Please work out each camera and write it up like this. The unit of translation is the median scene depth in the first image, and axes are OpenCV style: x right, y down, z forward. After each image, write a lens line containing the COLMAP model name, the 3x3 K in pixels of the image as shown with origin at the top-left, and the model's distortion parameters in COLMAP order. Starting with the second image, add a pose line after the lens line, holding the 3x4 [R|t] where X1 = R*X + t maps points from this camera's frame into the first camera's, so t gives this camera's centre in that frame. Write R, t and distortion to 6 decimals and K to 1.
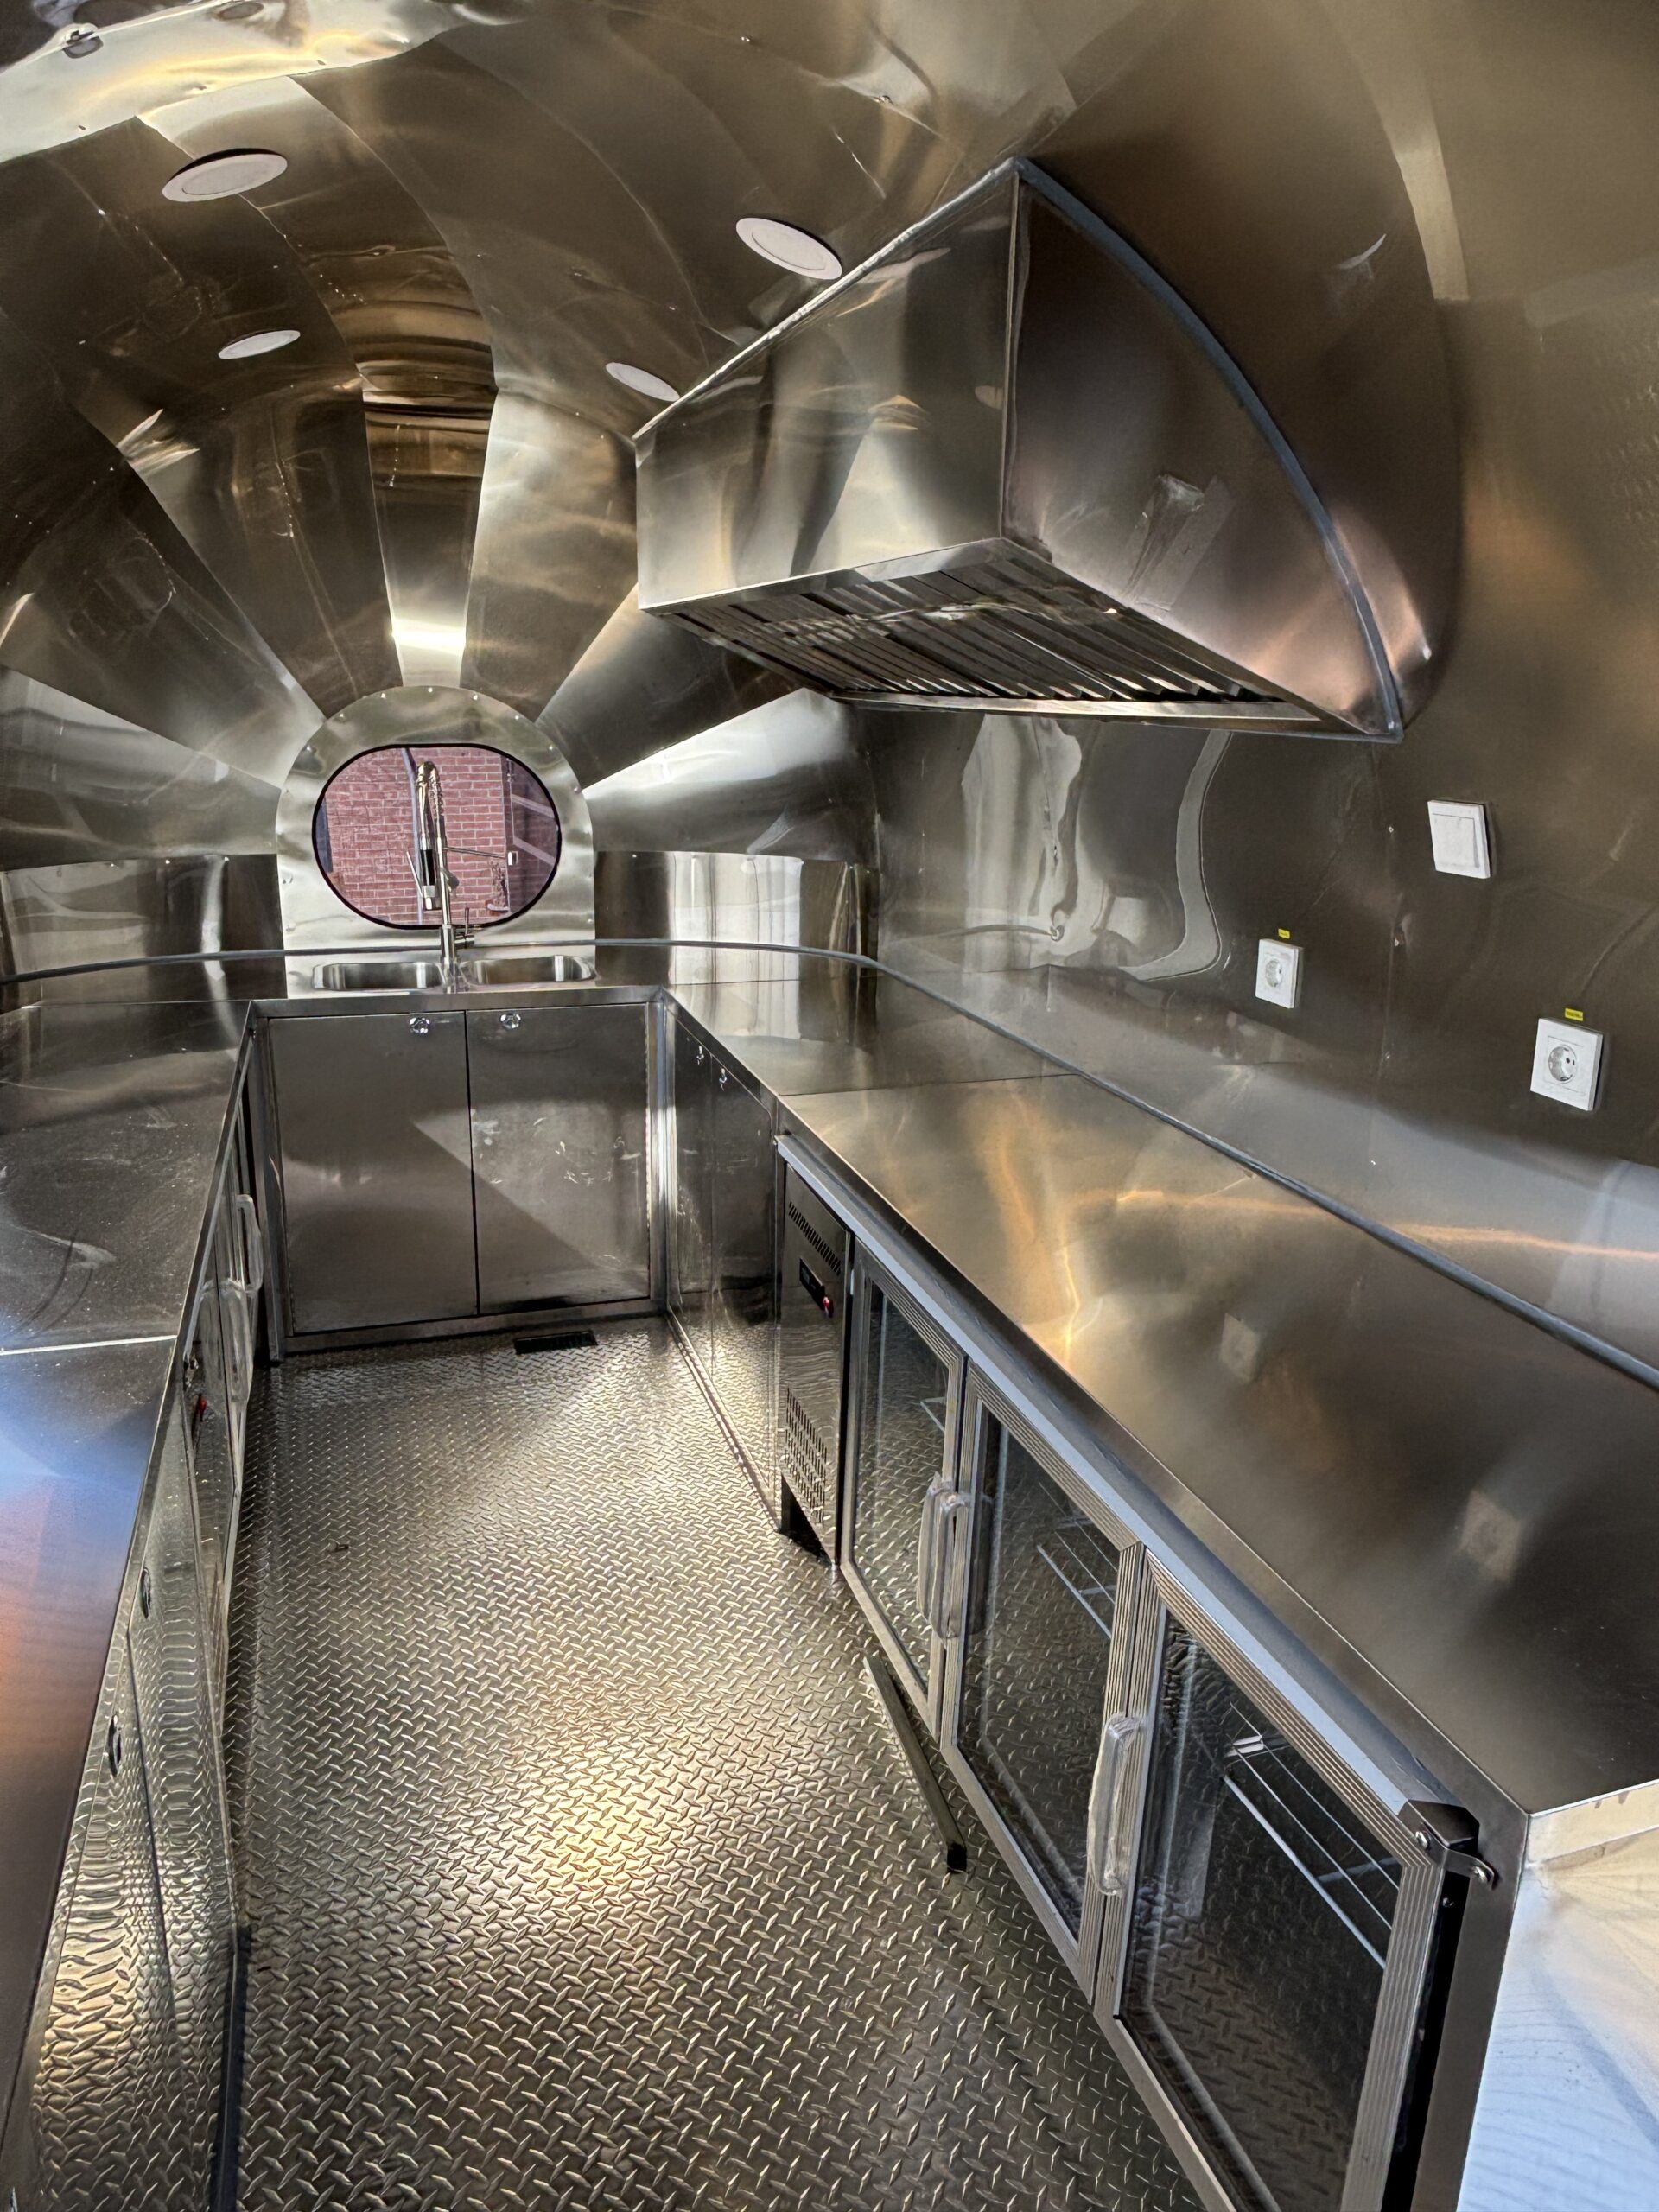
lens RADIAL K [[1489.4, 0, 823.6], [0, 1489.4, 1106.0], [0, 0, 1]] dist [0.028219, -0.009071]
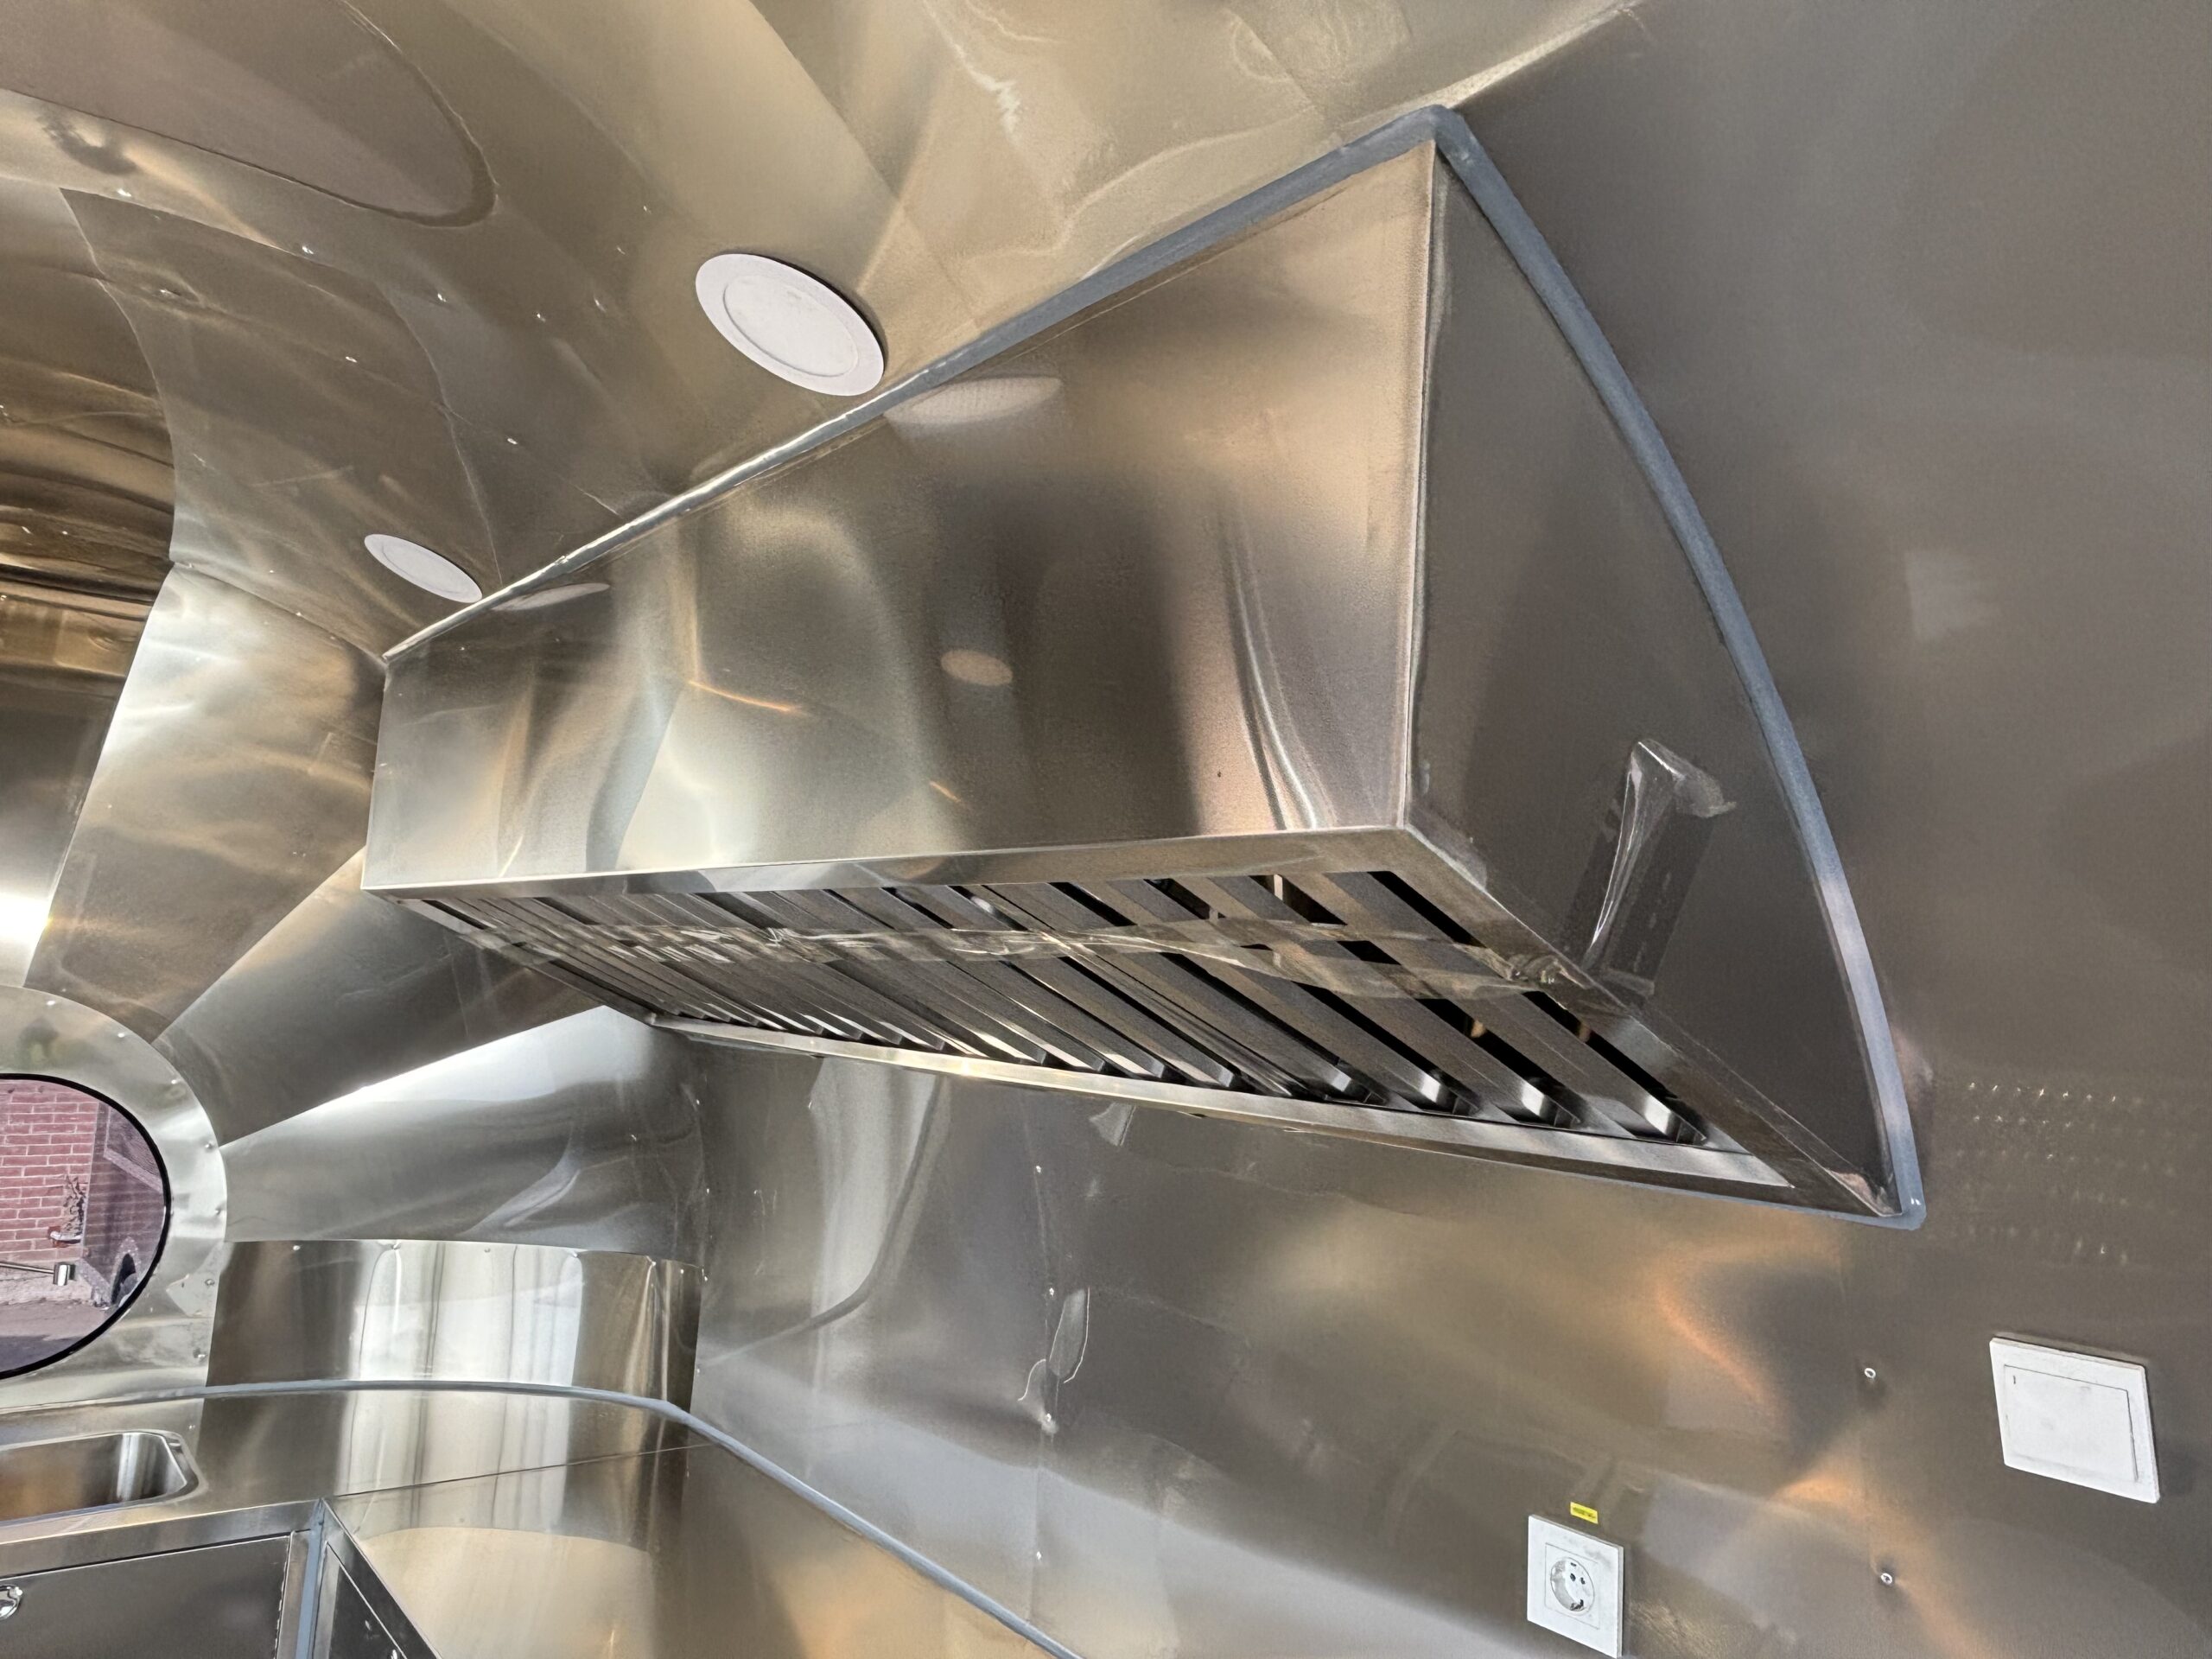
lens RADIAL K [[1489.4, 0, 1105.5], [0, 1489.4, 828.2], [0, 0, 1]] dist [0.028219, -0.009071]
pose [[0.931839, 0.079351, 0.354090, -0.050657], [0.055132, 0.933510, -0.354288, -0.094782], [-0.358660, 0.349661, 0.865506, 0.270030]]
